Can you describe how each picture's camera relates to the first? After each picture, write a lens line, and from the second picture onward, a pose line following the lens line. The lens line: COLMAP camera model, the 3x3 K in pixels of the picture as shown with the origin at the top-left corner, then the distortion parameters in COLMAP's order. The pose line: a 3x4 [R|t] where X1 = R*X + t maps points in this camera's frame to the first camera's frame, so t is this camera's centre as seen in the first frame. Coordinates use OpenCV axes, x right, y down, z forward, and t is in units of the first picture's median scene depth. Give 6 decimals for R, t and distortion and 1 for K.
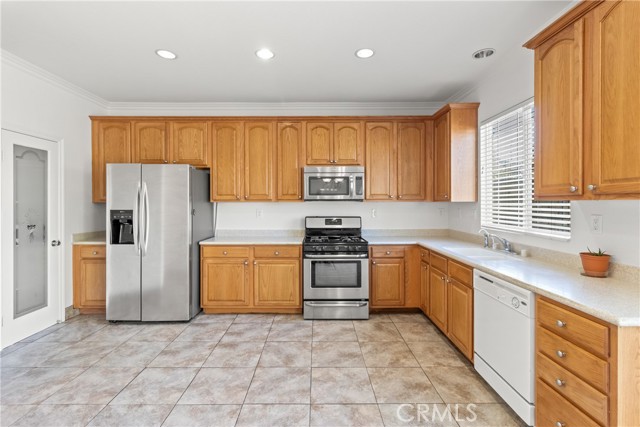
lens RADIAL K [[299.0, 0, 319.3], [0, 299.0, 205.2], [0, 0, 1]] dist [0.002552, -0.000605]
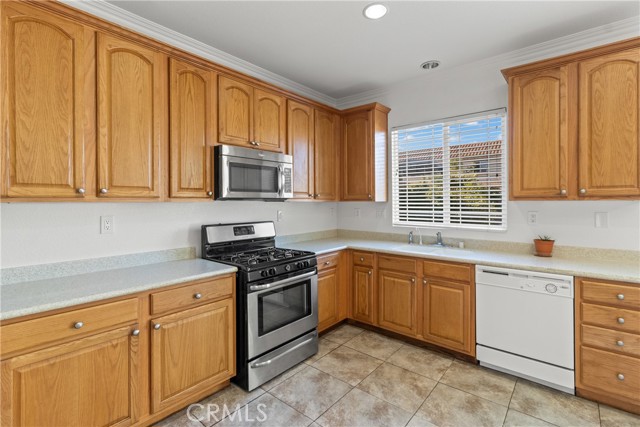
lens RADIAL K [[299.0, 0, 323.9], [0, 299.0, 200.9], [0, 0, 1]] dist [0.002552, -0.000605]
pose [[0.645246, 0.001993, 0.763972, -0.410879], [0.007847, 0.999927, -0.009236, -0.005575], [-0.763934, 0.011954, 0.645183, 0.468094]]
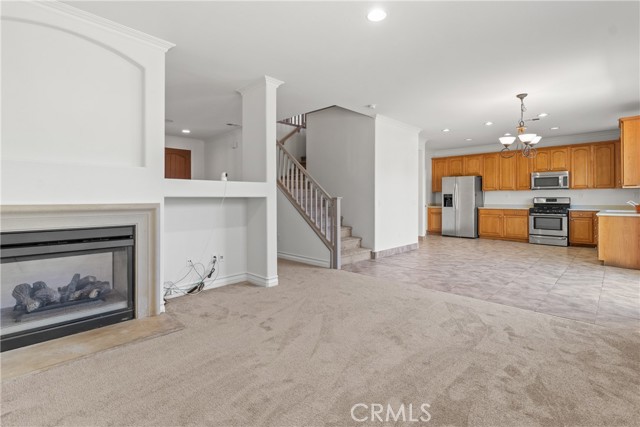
lens RADIAL K [[299.0, 0, 323.9], [0, 299.0, 197.6], [0, 0, 1]] dist [0.002552, -0.000605]
pose [[0.702917, -0.003174, -0.711265, 0.440375], [-0.004844, 0.999945, -0.009249, 0.072149], [0.711255, 0.009947, 0.702864, -1.578564]]
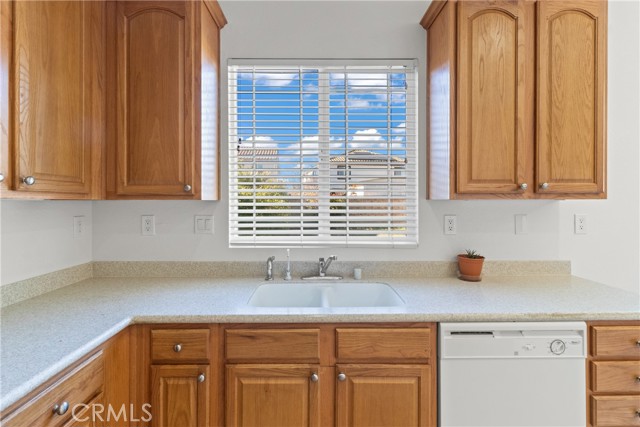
lens RADIAL K [[299.0, 0, 318.7], [0, 299.0, 200.6], [0, 0, 1]] dist [0.002552, -0.000605]
pose [[-0.006753, 0.006805, 0.999954, -0.015773], [0.008921, 0.999937, -0.006744, -0.005953], [-0.999937, 0.008875, -0.006814, 0.789336]]
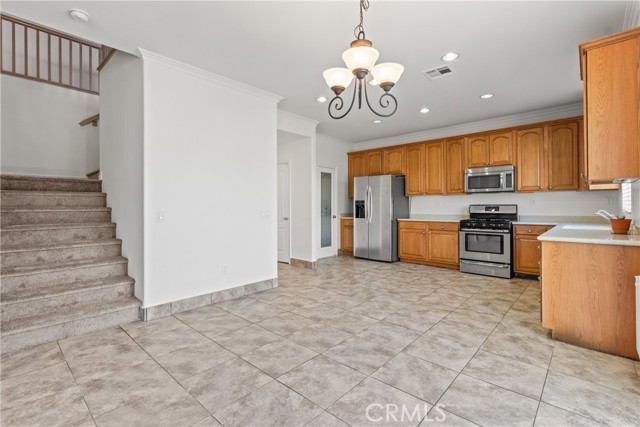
lens RADIAL K [[299.0, 0, 320.0], [0, 299.0, 205.3], [0, 0, 1]] dist [0.002552, -0.000605]
pose [[0.732678, -0.006190, -0.680547, 0.445672], [-0.000345, 0.999955, -0.009467, 0.060474], [0.680575, 0.007171, 0.732643, -0.567588]]
